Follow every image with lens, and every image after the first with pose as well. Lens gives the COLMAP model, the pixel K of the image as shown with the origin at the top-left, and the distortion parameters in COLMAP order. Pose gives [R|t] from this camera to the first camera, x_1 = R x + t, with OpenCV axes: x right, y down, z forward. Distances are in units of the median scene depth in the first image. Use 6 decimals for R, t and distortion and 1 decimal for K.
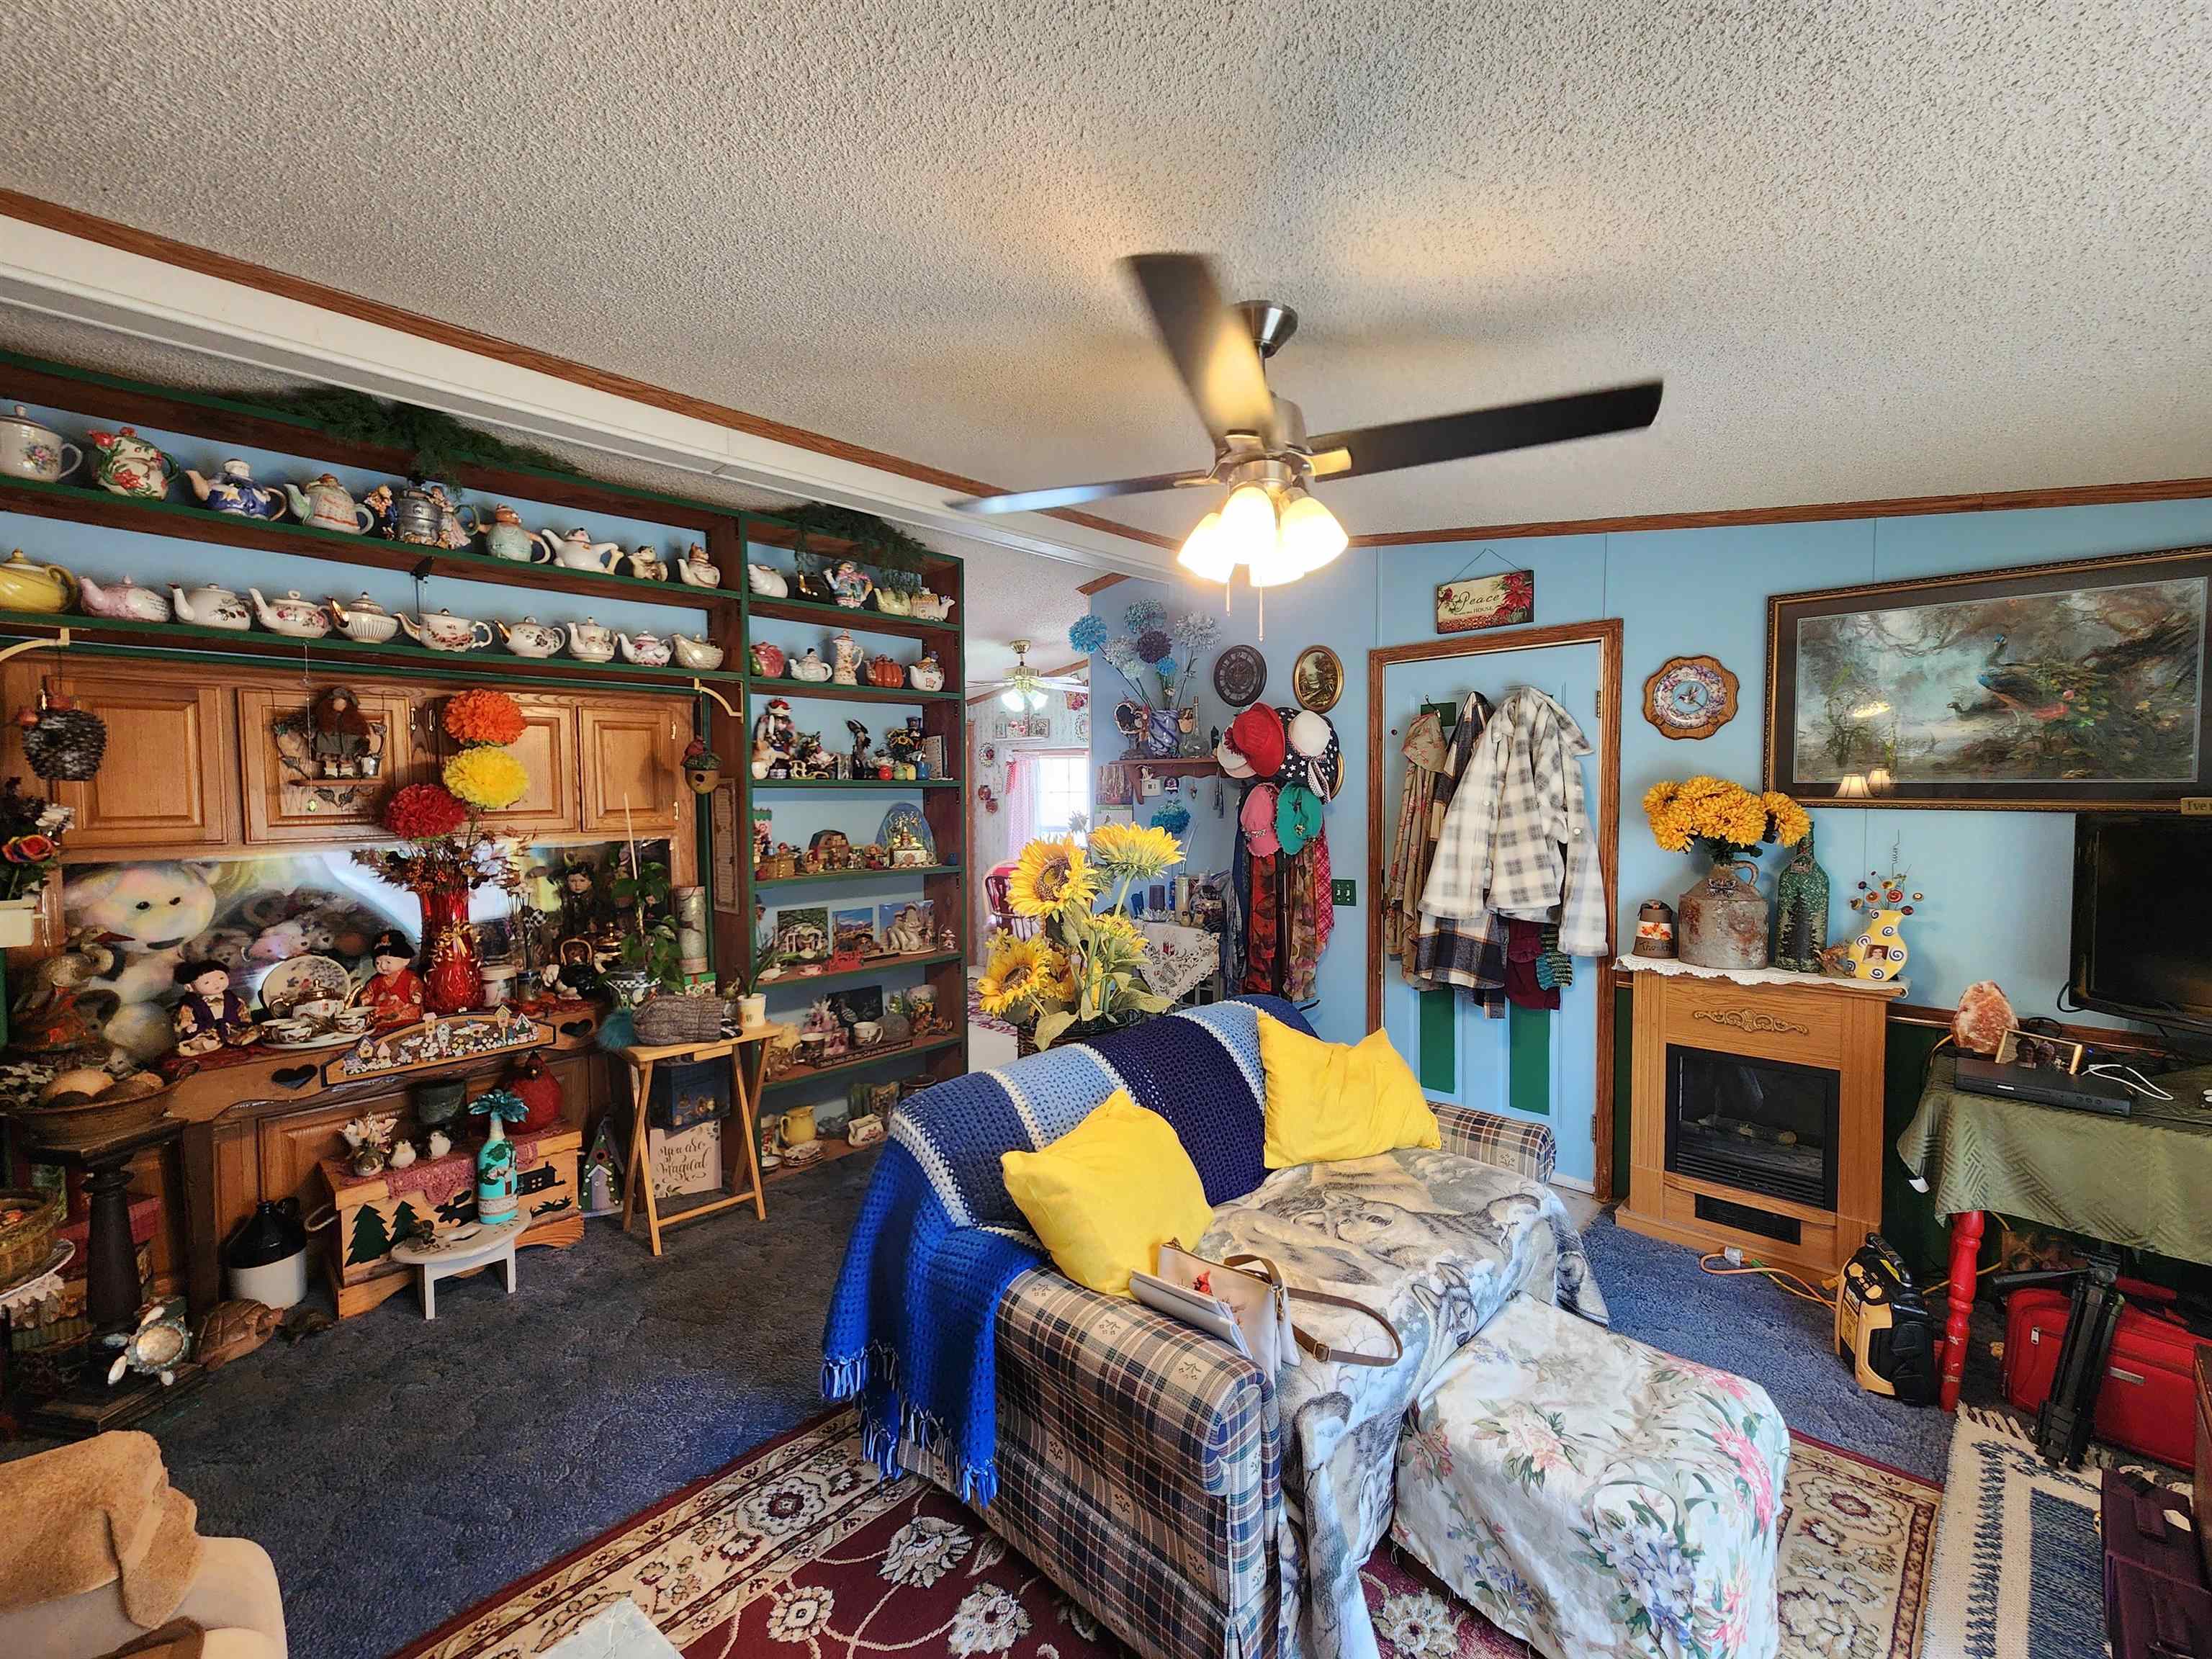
lens RADIAL K [[909.2, 0, 1098.0], [0, 909.2, 822.1], [0, 0, 1]] dist [-0.004320, 0.001547]
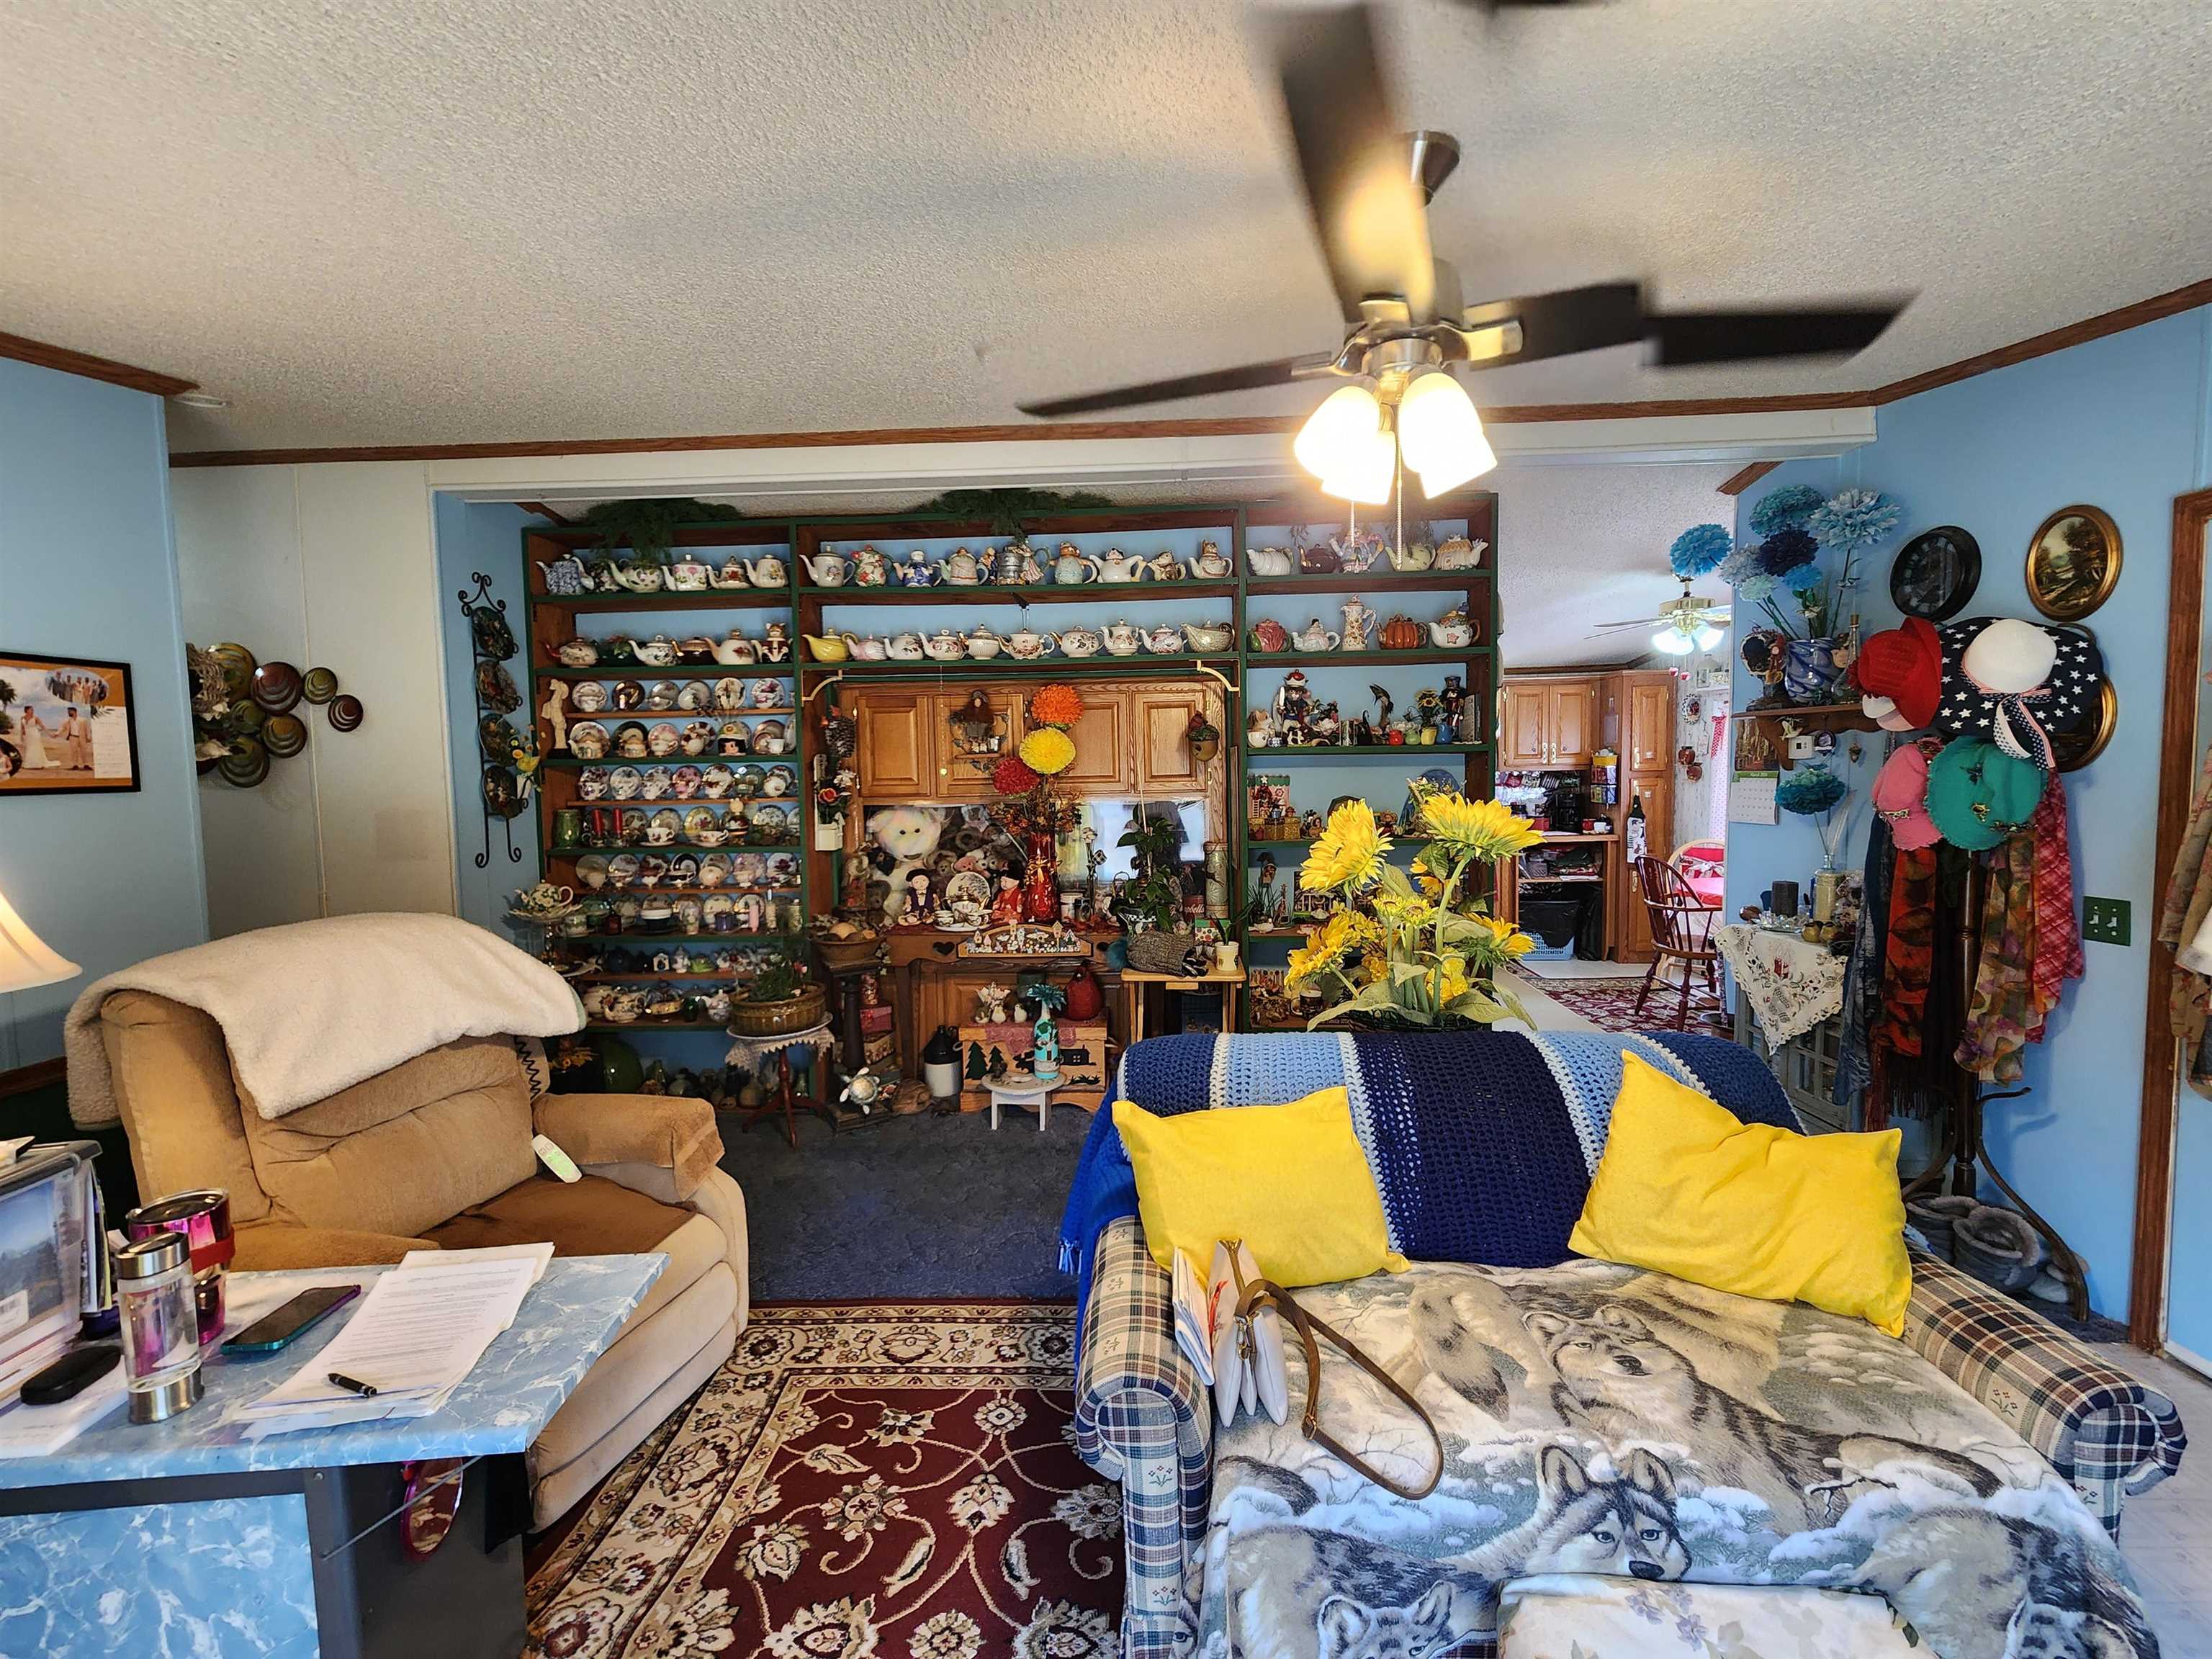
lens RADIAL K [[909.2, 0, 1098.4], [0, 909.2, 822.4], [0, 0, 1]] dist [-0.004320, 0.001547]
pose [[0.657239, 0.042938, -0.752458, 0.386282], [-0.013752, 0.998893, 0.044989, -0.005005], [0.753556, -0.019221, 0.657102, 0.166116]]
